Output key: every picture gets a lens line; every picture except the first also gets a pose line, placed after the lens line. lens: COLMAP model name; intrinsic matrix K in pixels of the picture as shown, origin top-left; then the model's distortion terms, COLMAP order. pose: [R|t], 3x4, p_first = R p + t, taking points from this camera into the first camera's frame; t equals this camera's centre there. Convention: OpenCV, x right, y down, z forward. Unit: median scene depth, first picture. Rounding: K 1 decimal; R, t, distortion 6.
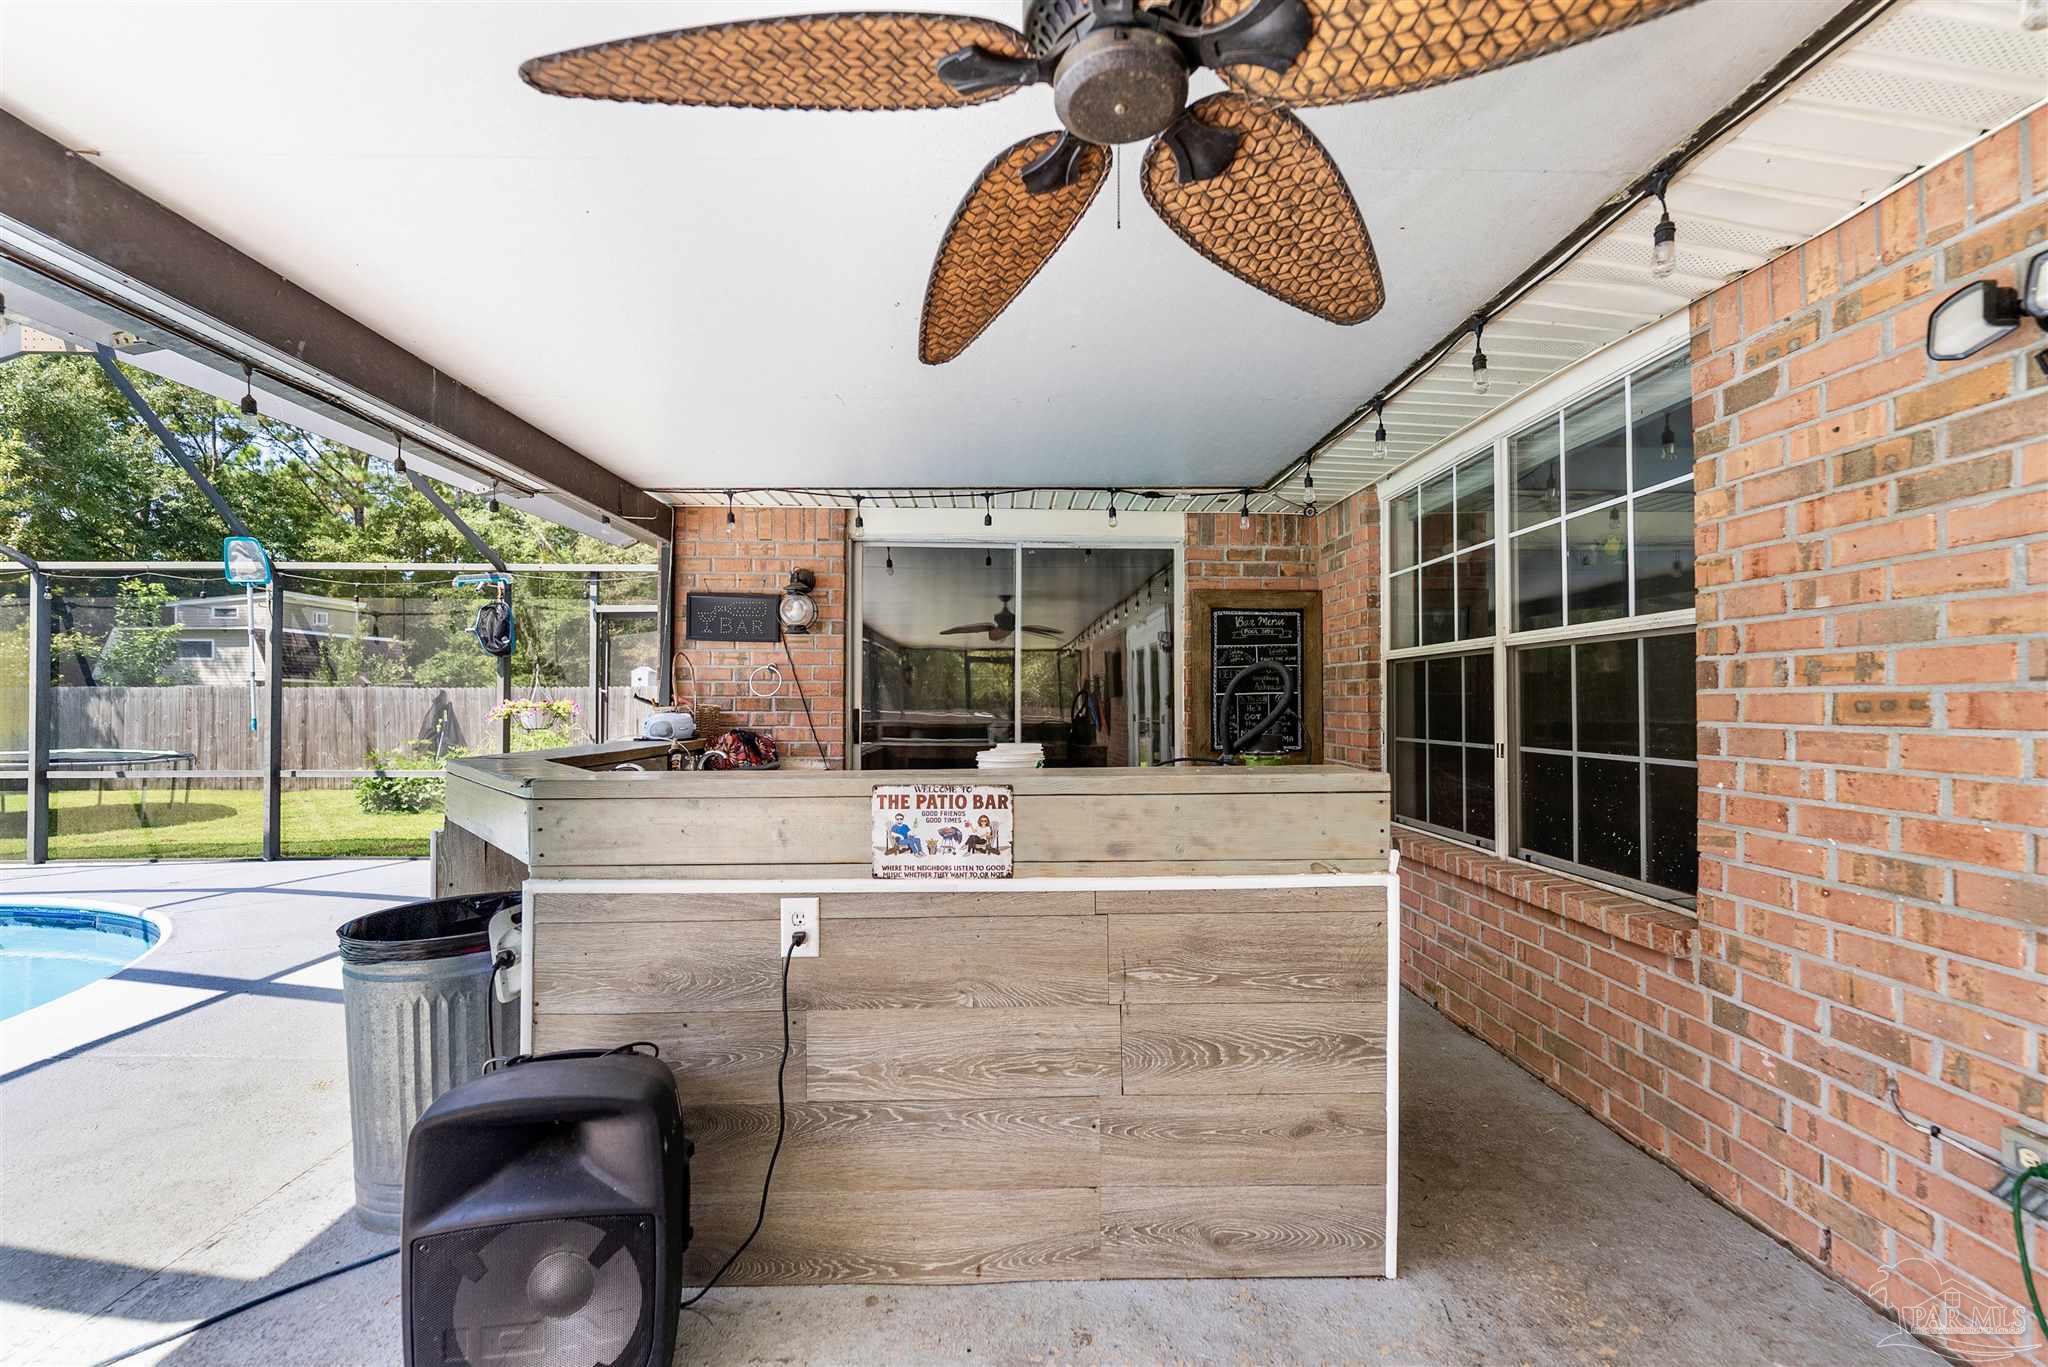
lens RADIAL K [[844.5, 0, 1028.8], [0, 844.5, 691.8], [0, 0, 1]] dist [-0.001629, -0.000174]
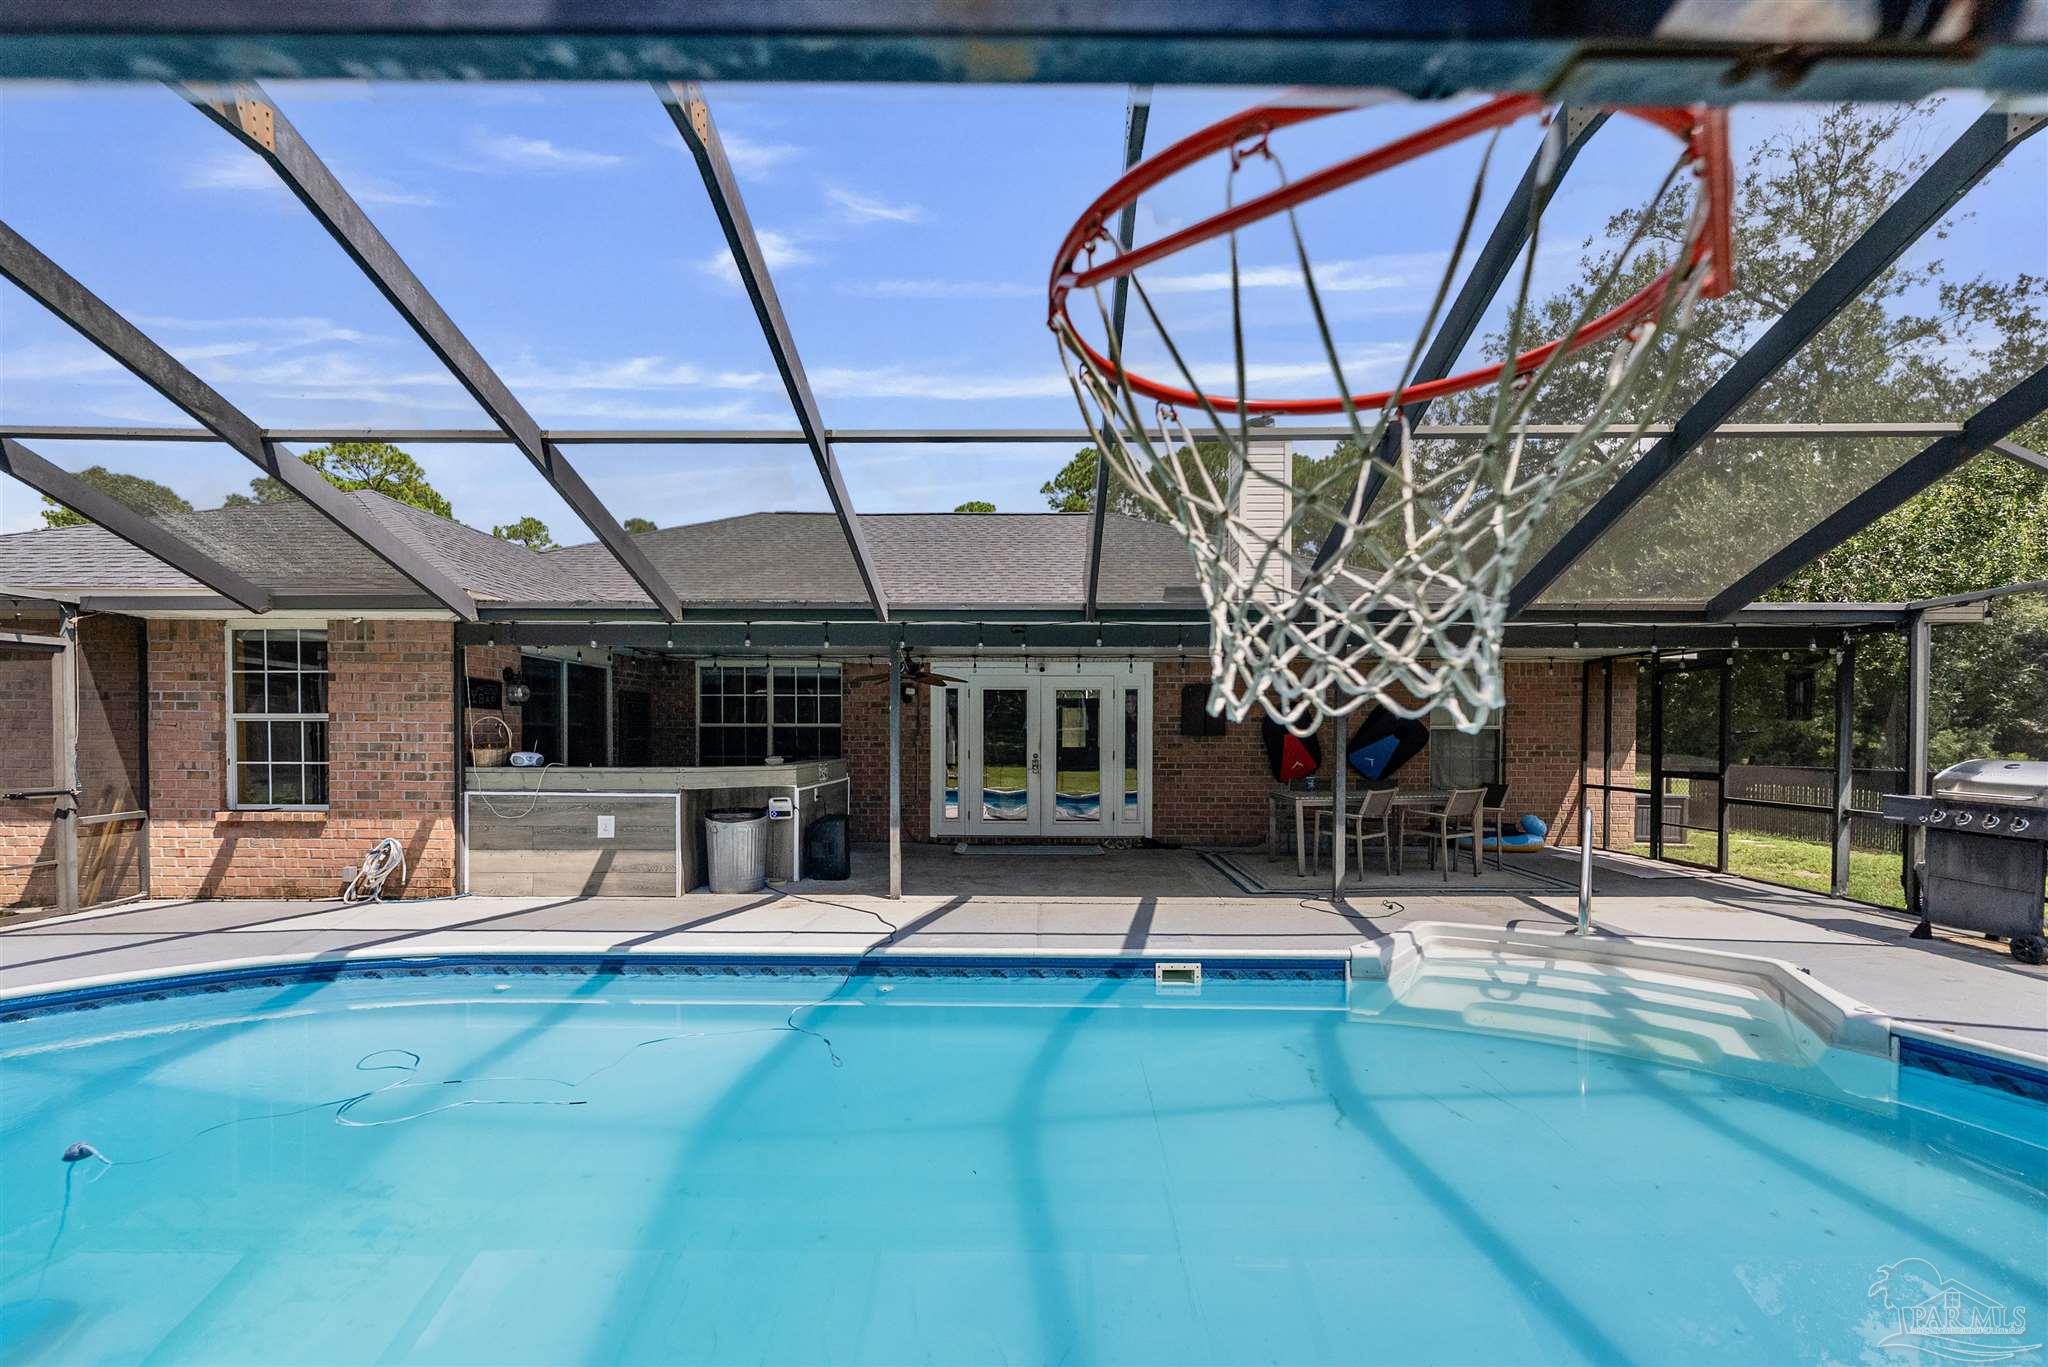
lens RADIAL K [[859.2, 0, 1031.5], [0, 859.2, 748.9], [0, 0, 1]] dist [0.001121, 0.000113]
pose [[0.029092, -0.016050, 0.999448, -4.687586], [-0.016253, 0.999731, 0.016528, -0.061832], [-0.999445, -0.016725, 0.028823, -0.259224]]
